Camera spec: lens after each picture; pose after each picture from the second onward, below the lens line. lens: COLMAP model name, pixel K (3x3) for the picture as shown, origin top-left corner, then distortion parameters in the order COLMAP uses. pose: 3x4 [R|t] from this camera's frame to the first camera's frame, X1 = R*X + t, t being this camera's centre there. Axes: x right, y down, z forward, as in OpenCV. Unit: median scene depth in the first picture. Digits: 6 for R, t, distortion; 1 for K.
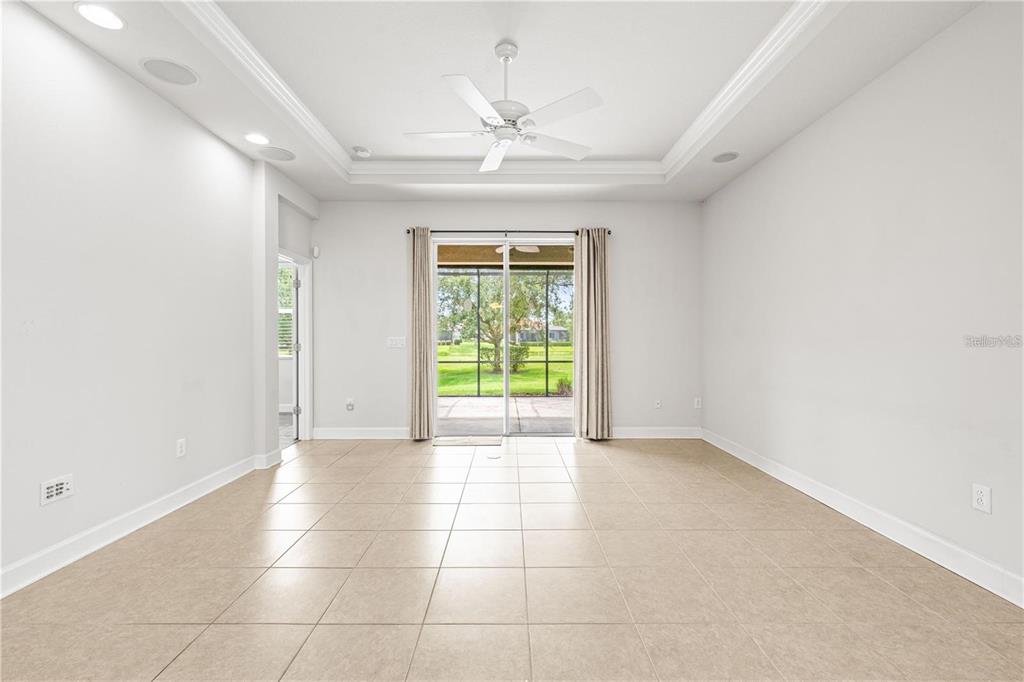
lens RADIAL K [[434.9, 0, 511.7], [0, 434.9, 338.3], [0, 0, 1]] dist [-0.001724, -0.000580]
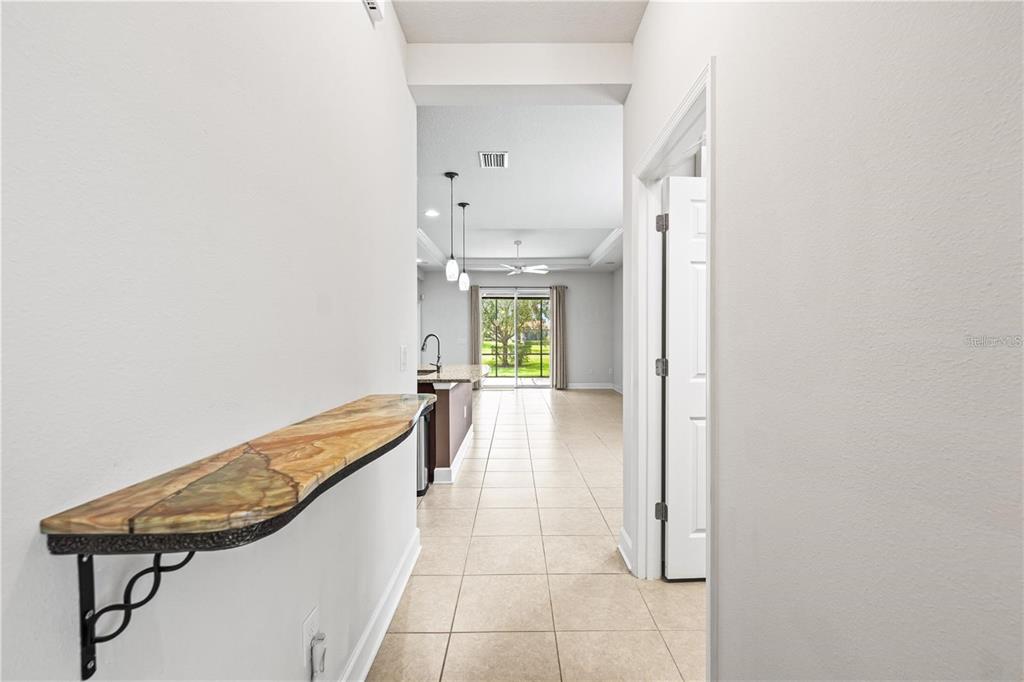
lens RADIAL K [[377.0, 0, 516.7], [0, 377.0, 337.0], [0, 0, 1]] dist [-0.000148, -0.000018]
pose [[1.000000, -0.000354, -0.000753, -0.010578], [0.000352, 0.999997, -0.002461, -0.007220], [0.000754, 0.002461, 0.999997, -0.782038]]
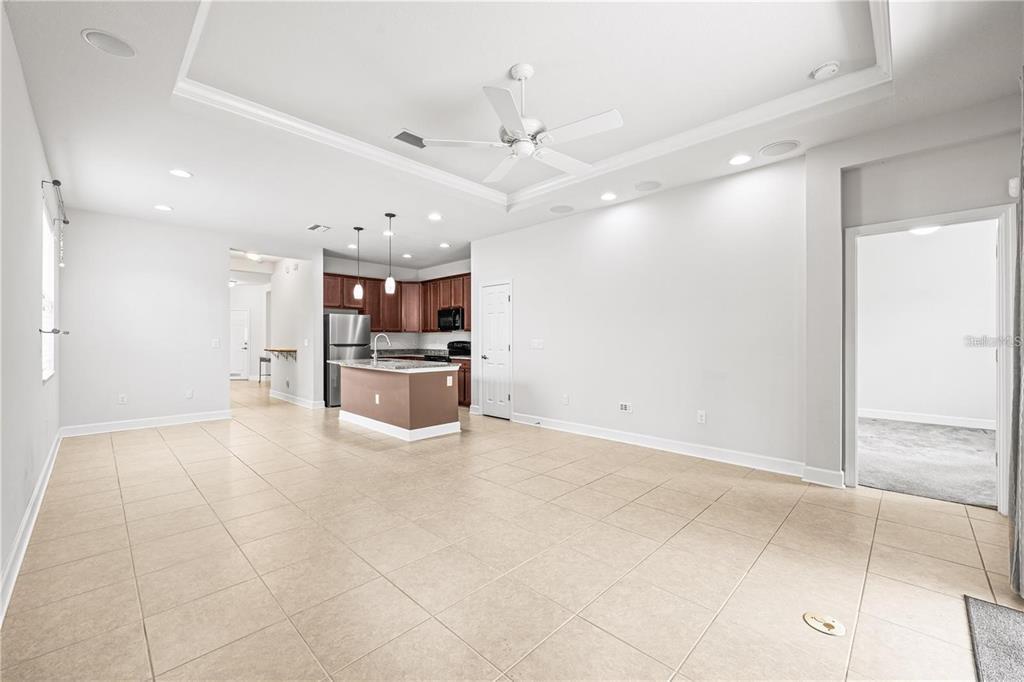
lens RADIAL K [[408.1, 0, 512.0], [0, 408.1, 341.0], [0, 0, 1]] dist [-0.000364, -0.000033]
pose [[-0.700045, 0.001884, -0.714096, 0.394054], [-0.000335, 0.999996, 0.002966, -0.001657], [0.714099, 0.002315, -0.700041, 0.925498]]
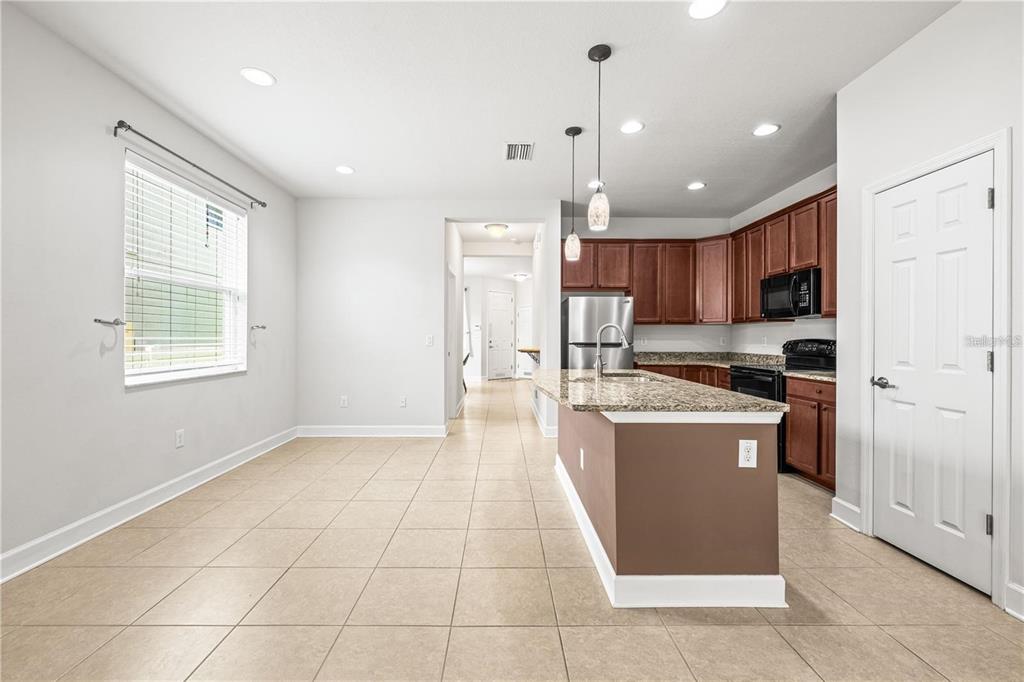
lens RADIAL K [[422.4, 0, 503.5], [0, 422.4, 339.4], [0, 0, 1]] dist [-0.000938, -0.000245]
pose [[-0.999991, -0.002540, -0.003289, -0.027376], [-0.002554, 0.999988, 0.004140, 0.002302], [0.003279, 0.004149, -0.999986, 0.447417]]
